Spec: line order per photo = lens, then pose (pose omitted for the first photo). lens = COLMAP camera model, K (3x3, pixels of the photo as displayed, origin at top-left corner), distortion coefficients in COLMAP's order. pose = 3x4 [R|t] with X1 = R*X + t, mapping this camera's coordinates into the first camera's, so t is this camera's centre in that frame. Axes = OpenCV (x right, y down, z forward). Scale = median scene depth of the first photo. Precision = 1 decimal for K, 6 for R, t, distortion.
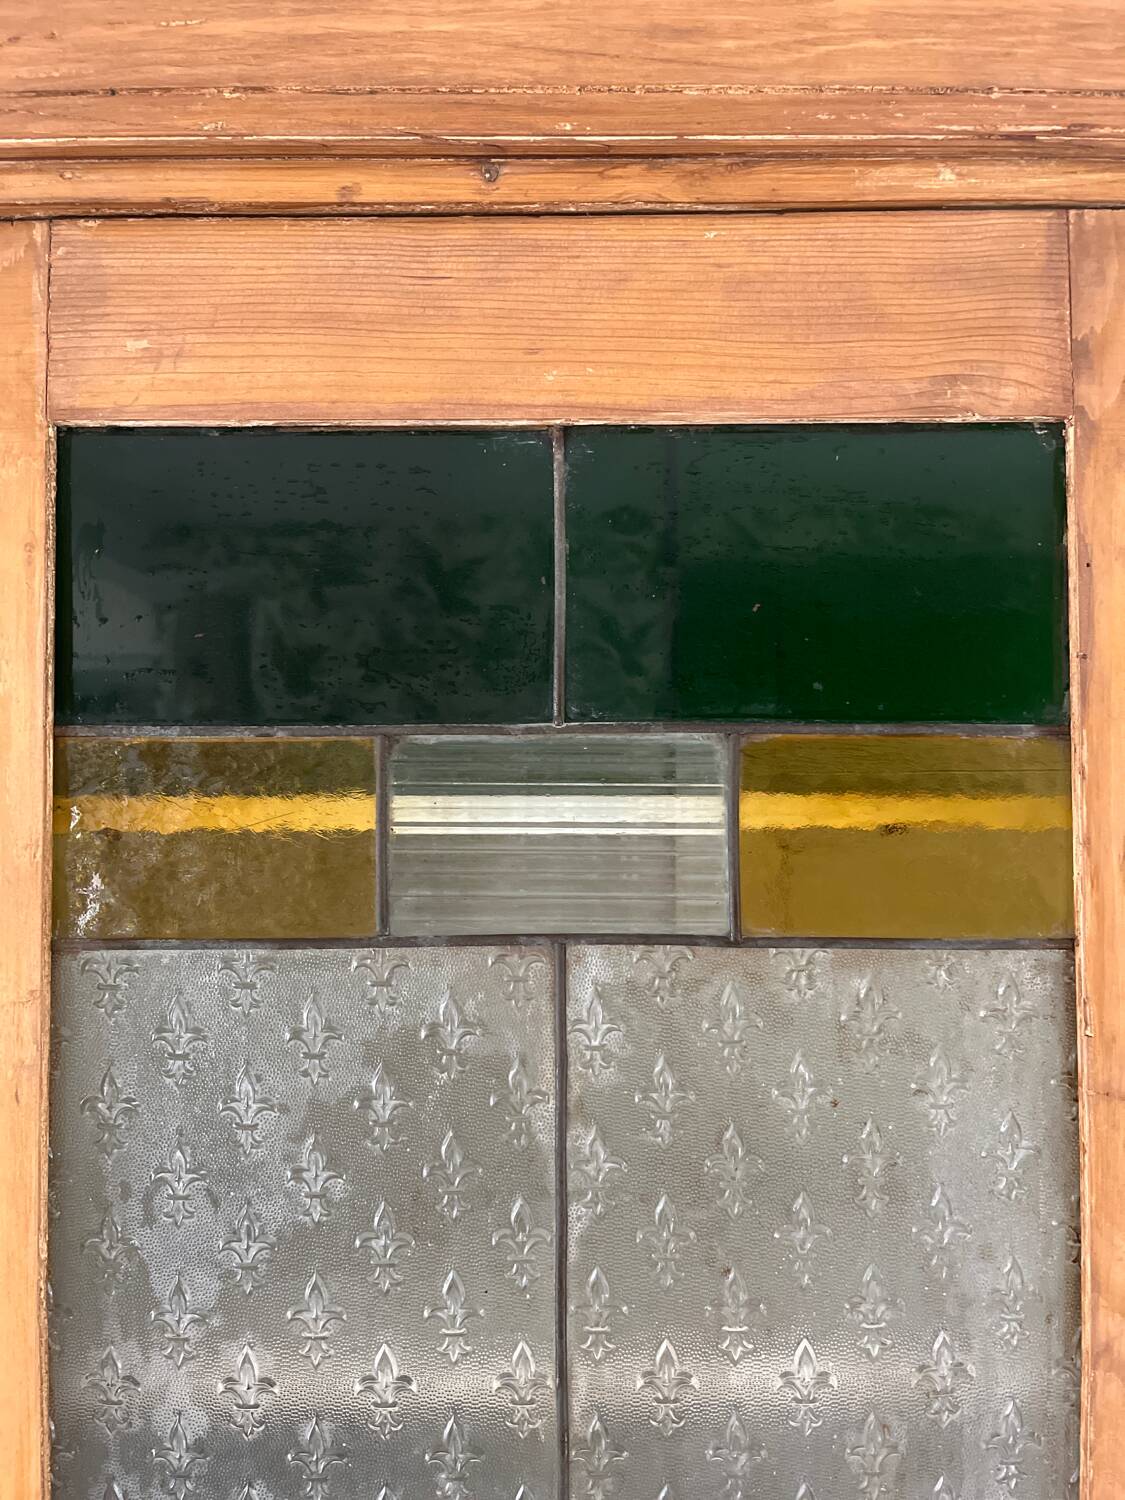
lens RADIAL K [[1206.3, 0, 563.0], [0, 1206.3, 750.8], [0, 0, 1]] dist [0.065604, -0.120081]
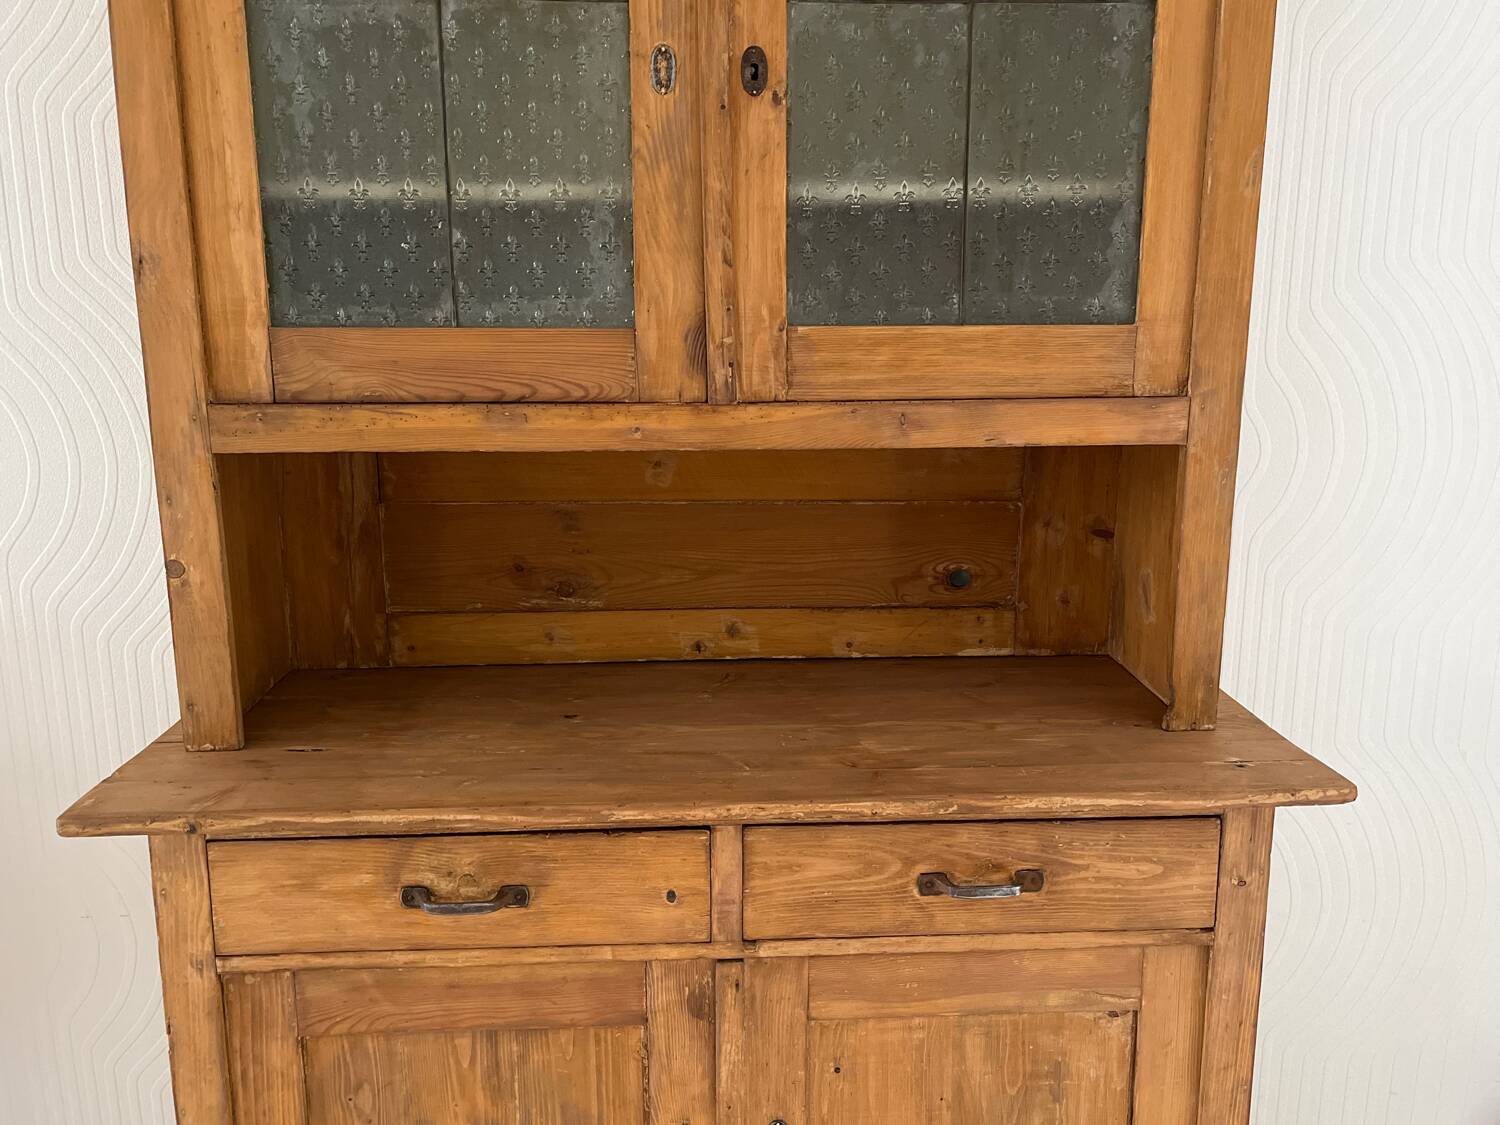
lens RADIAL K [[1287.1, 0, 760.4], [0, 1287.1, 570.9], [0, 0, 1]] dist [0.056019, -0.073906]
pose [[0.998775, -0.003631, 0.049341, 0.584889], [-0.008888, 0.967907, 0.251150, 0.686056], [-0.048669, -0.251281, 0.966690, -2.205951]]
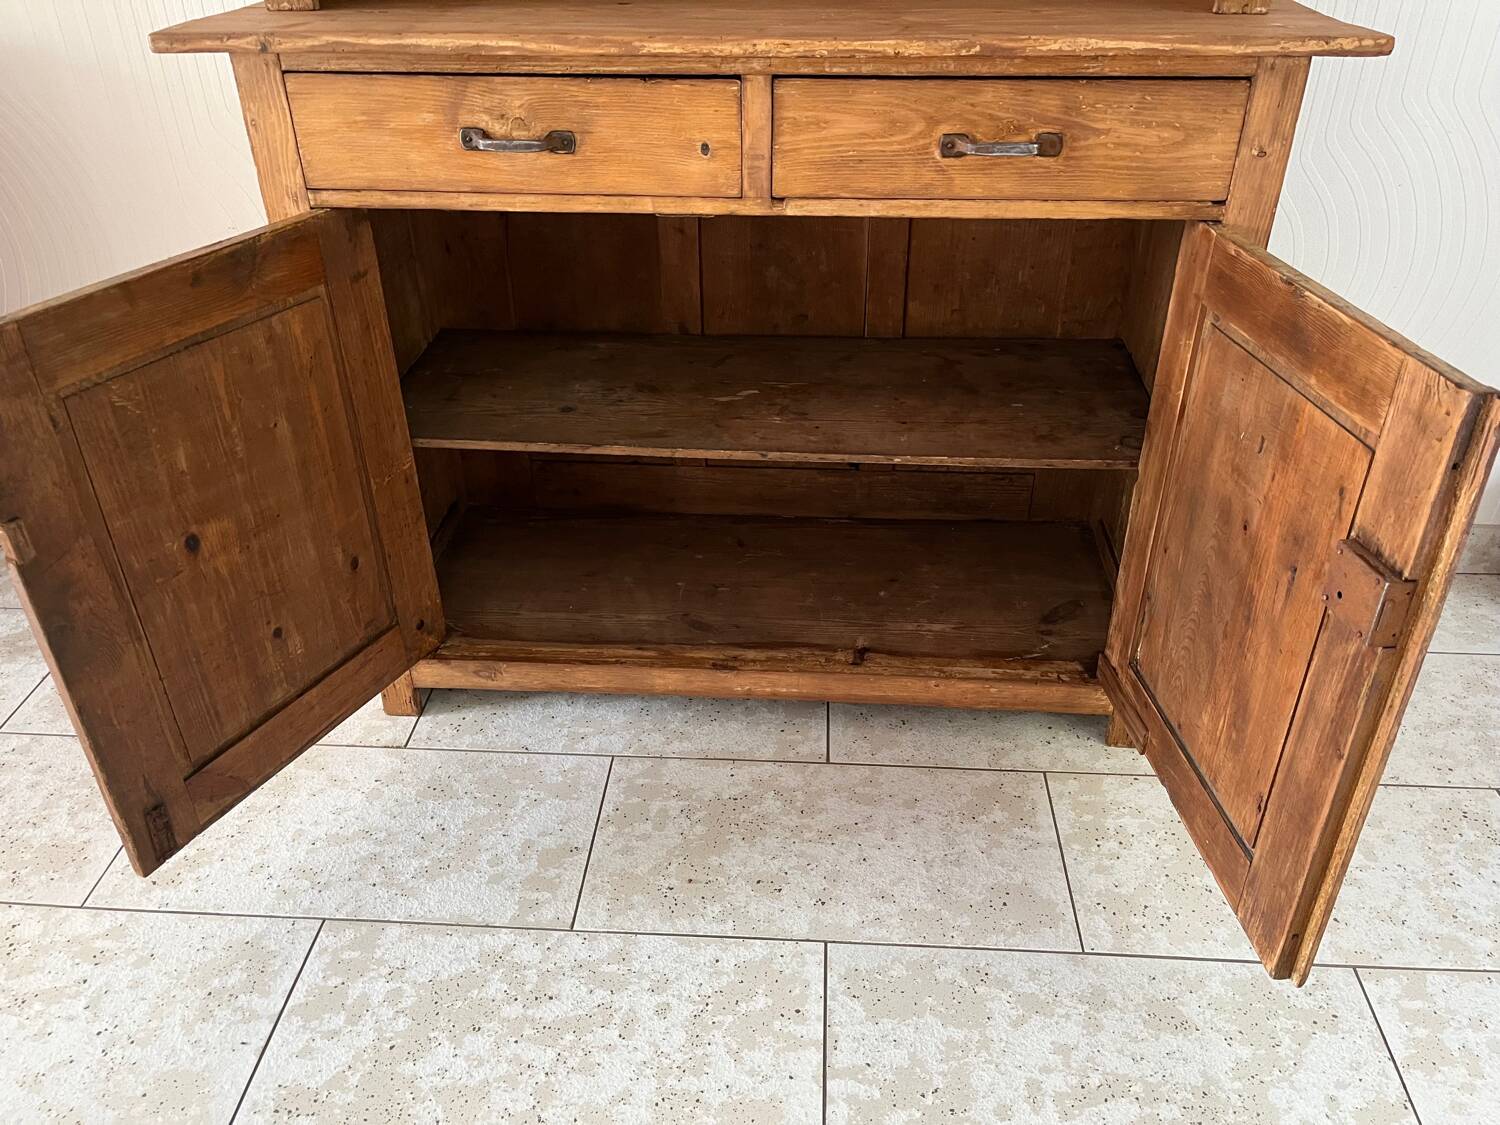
lens RADIAL K [[1136.1, 0, 753.4], [0, 1136.1, 568.8], [0, 0, 1]] dist [0.055538, -0.074592]
pose [[0.997282, 0.042672, -0.060066, 0.865914], [0.000058, 0.814766, 0.579790, 1.392438], [0.073681, -0.578218, 0.812549, -2.398788]]
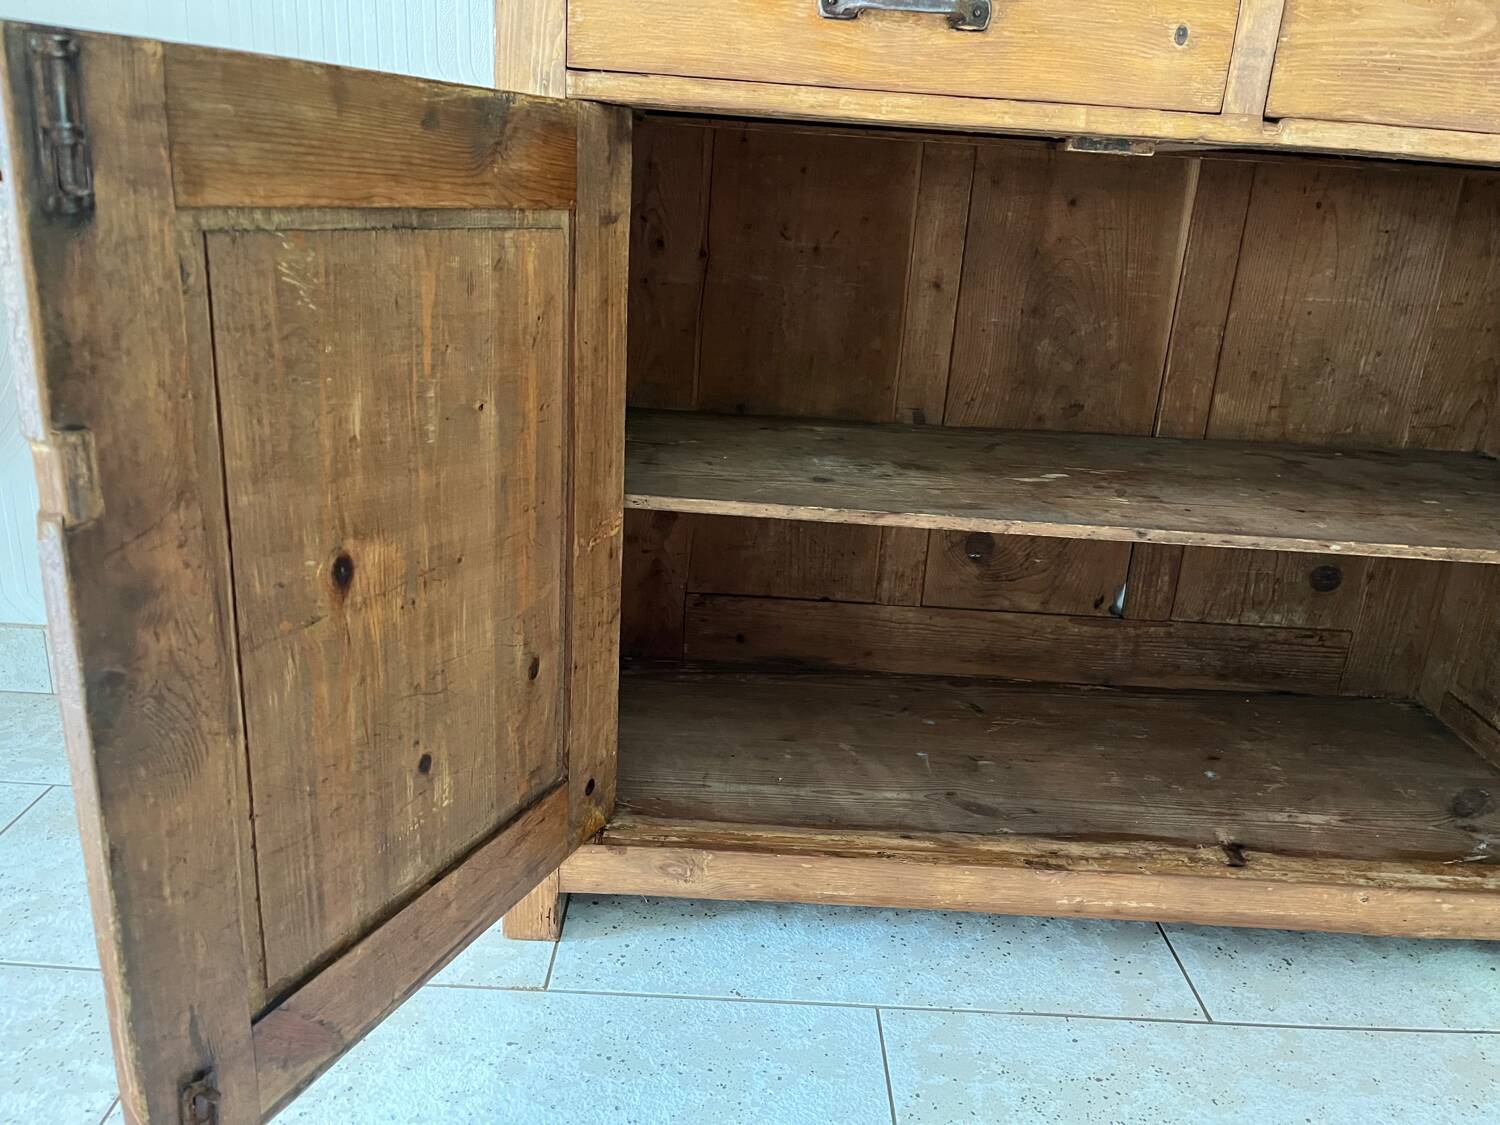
lens RADIAL K [[1137.8, 0, 758.8], [0, 1137.8, 573.9], [0, 0, 1]] dist [0.064931, -0.097925]
pose [[0.997557, 0.067707, 0.017218, -0.182651], [-0.069327, 0.928938, 0.363687, 2.406494], [0.008629, -0.363992, 0.931362, -1.623299]]
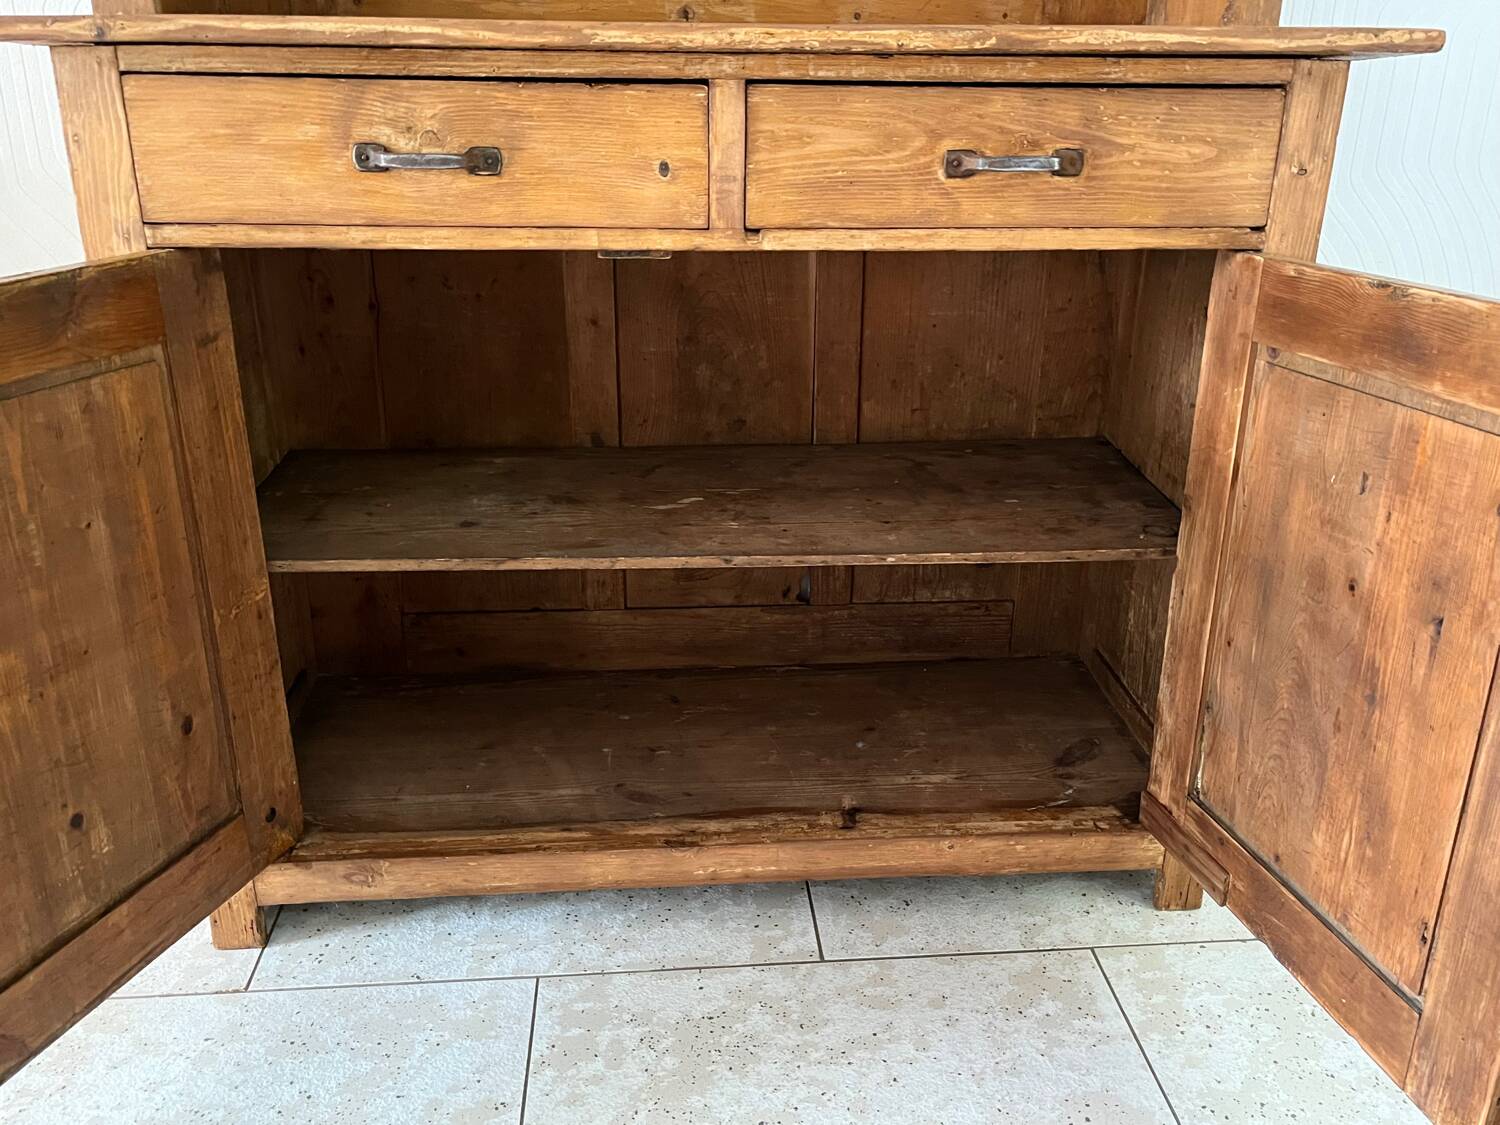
lens RADIAL K [[1256.3, 0, 766.0], [0, 1256.3, 575.5], [0, 0, 1]] dist [0.051188, -0.068330]
pose [[0.996788, -0.009954, 0.079463, 0.515264], [-0.024135, 0.908772, 0.416595, 1.879318], [-0.076360, -0.417175, 0.905613, -2.182278]]
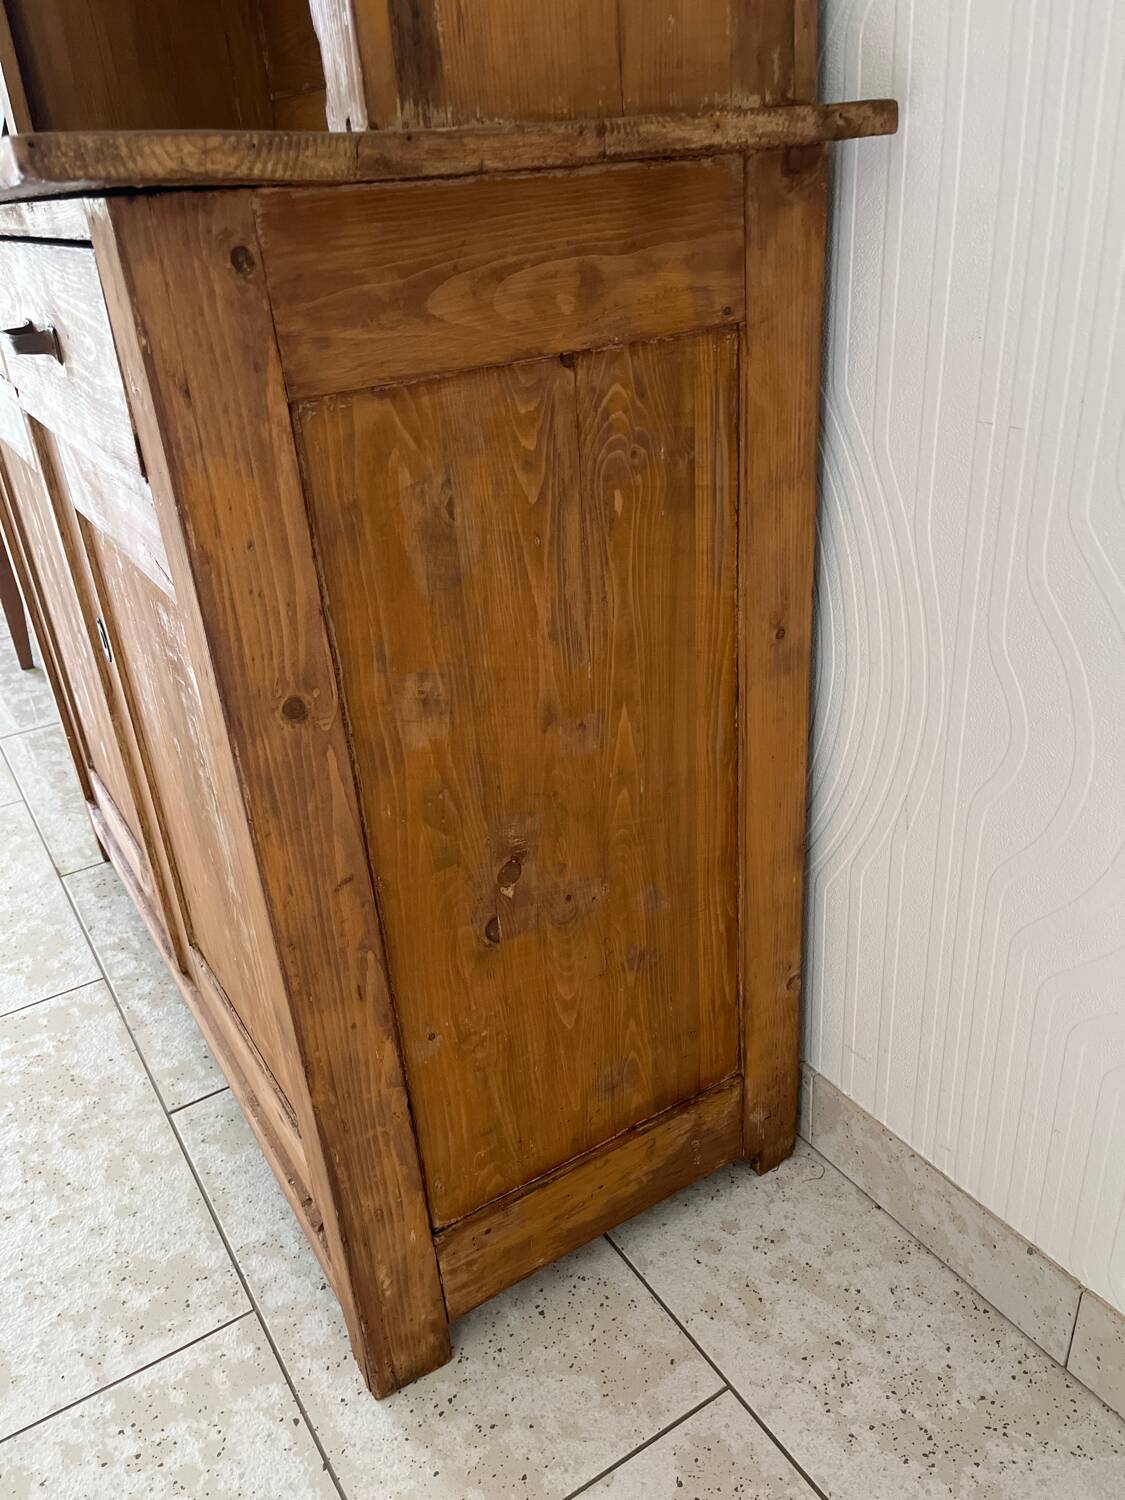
lens RADIAL K [[1142.4, 0, 562.5], [0, 1142.4, 750.0], [0, 0, 1]] dist [0.056441, -0.084694]
pose [[0.523263, 0.362773, -0.771098, 3.496187], [0.097169, 0.873561, 0.476916, 1.941286], [0.846613, -0.324480, 0.421852, 0.283493]]
